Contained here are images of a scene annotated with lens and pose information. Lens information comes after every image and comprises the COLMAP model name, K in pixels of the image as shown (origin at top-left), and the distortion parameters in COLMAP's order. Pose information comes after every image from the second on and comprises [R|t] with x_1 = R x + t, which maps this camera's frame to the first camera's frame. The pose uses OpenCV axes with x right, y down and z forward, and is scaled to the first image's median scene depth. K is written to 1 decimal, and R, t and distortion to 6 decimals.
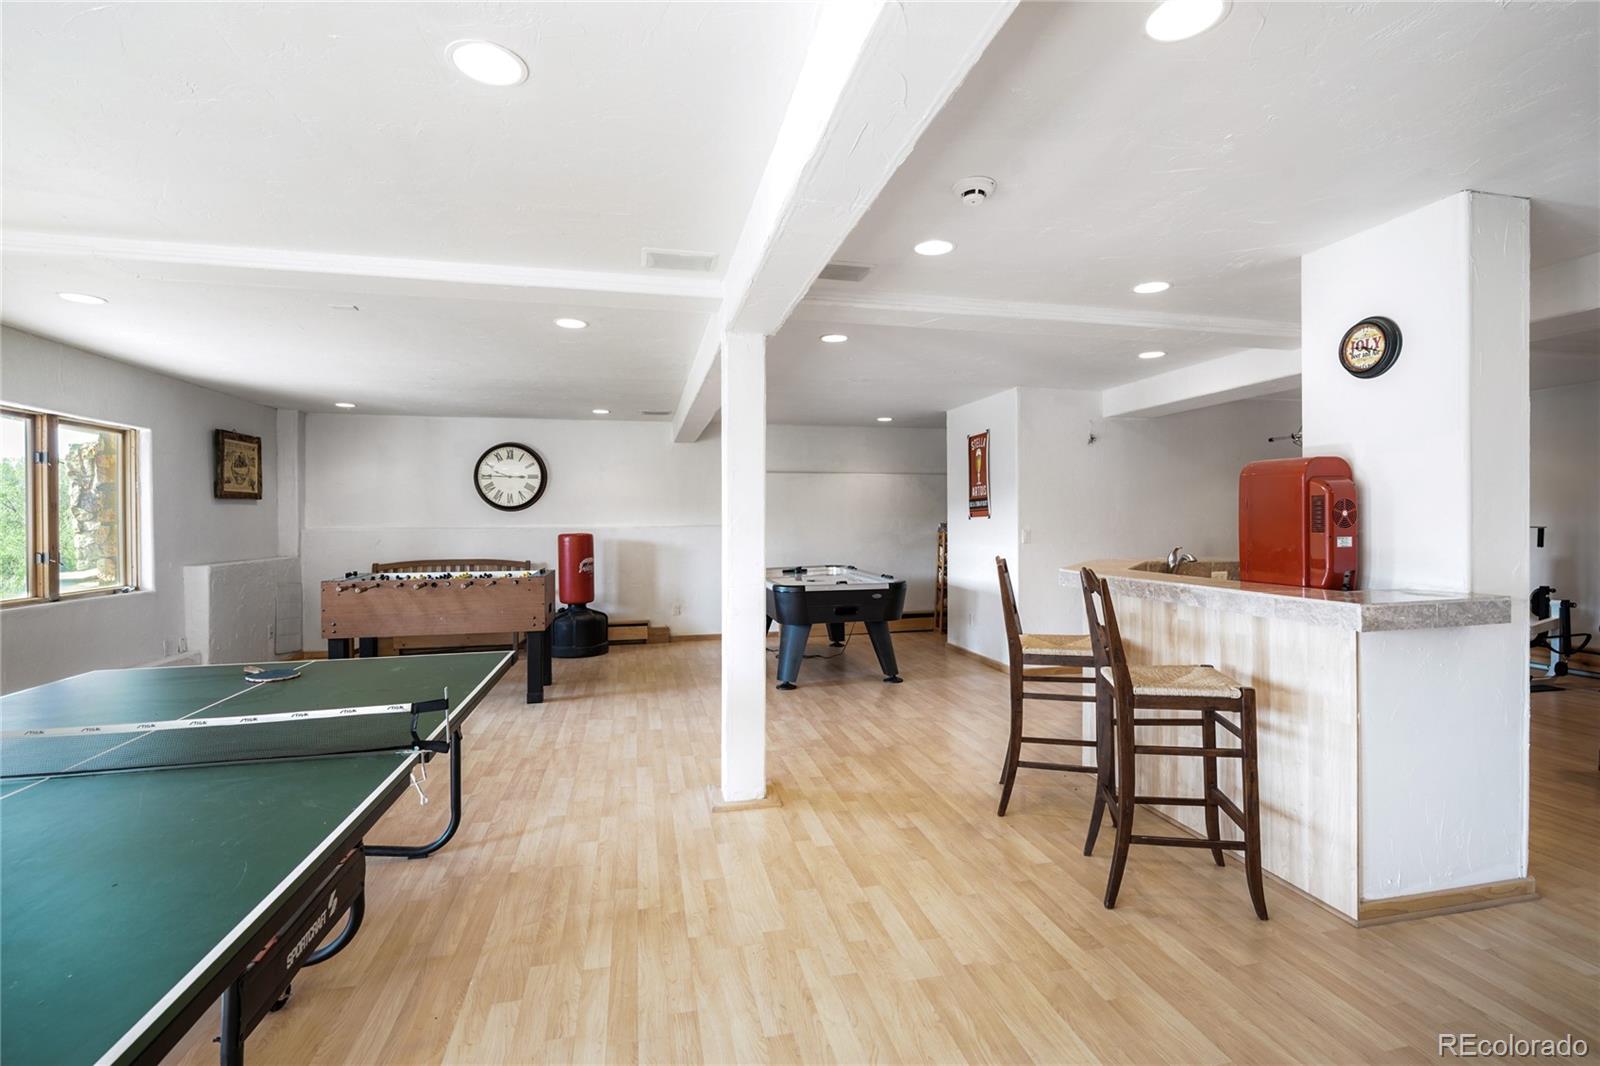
lens RADIAL K [[733.7, 0, 804.0], [0, 733.7, 525.3], [0, 0, 1]] dist [-0.009132, 0.004697]
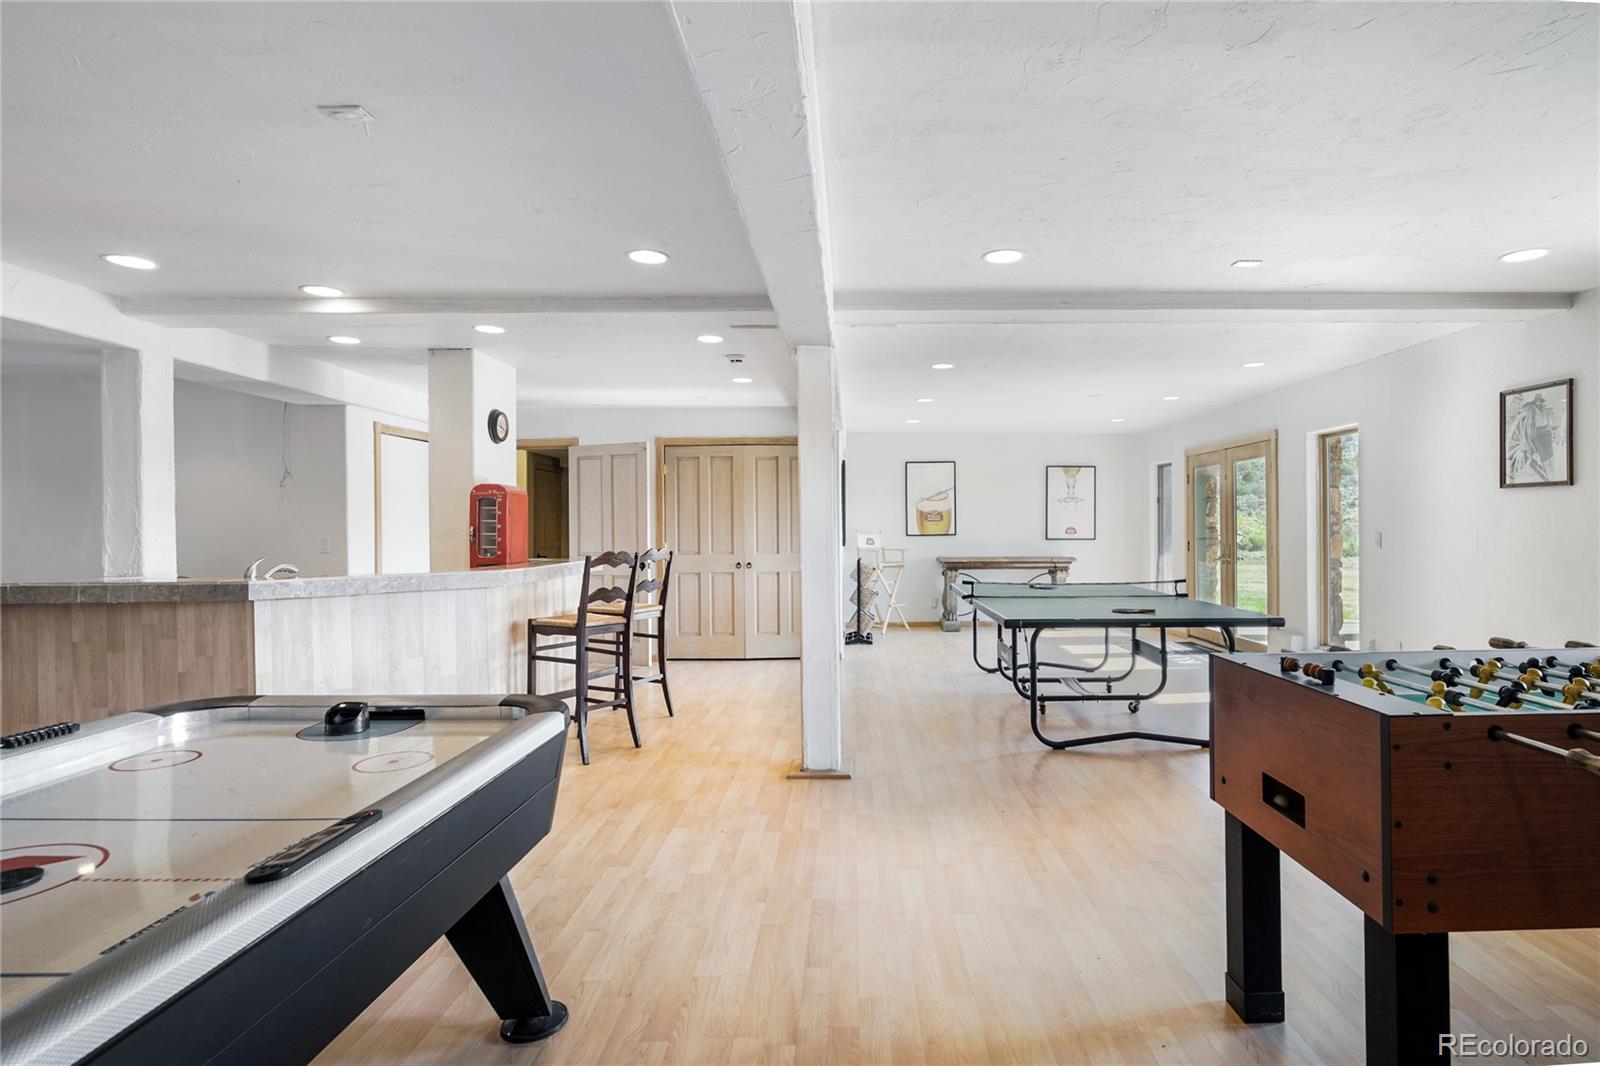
lens RADIAL K [[733.7, 0, 802.1], [0, 733.7, 531.6], [0, 0, 1]] dist [-0.009132, 0.004697]
pose [[-0.956596, 0.008386, 0.291298, -0.333163], [0.010401, 0.999931, 0.005371, 0.002681], [-0.291233, 0.008168, -0.956617, 1.808176]]
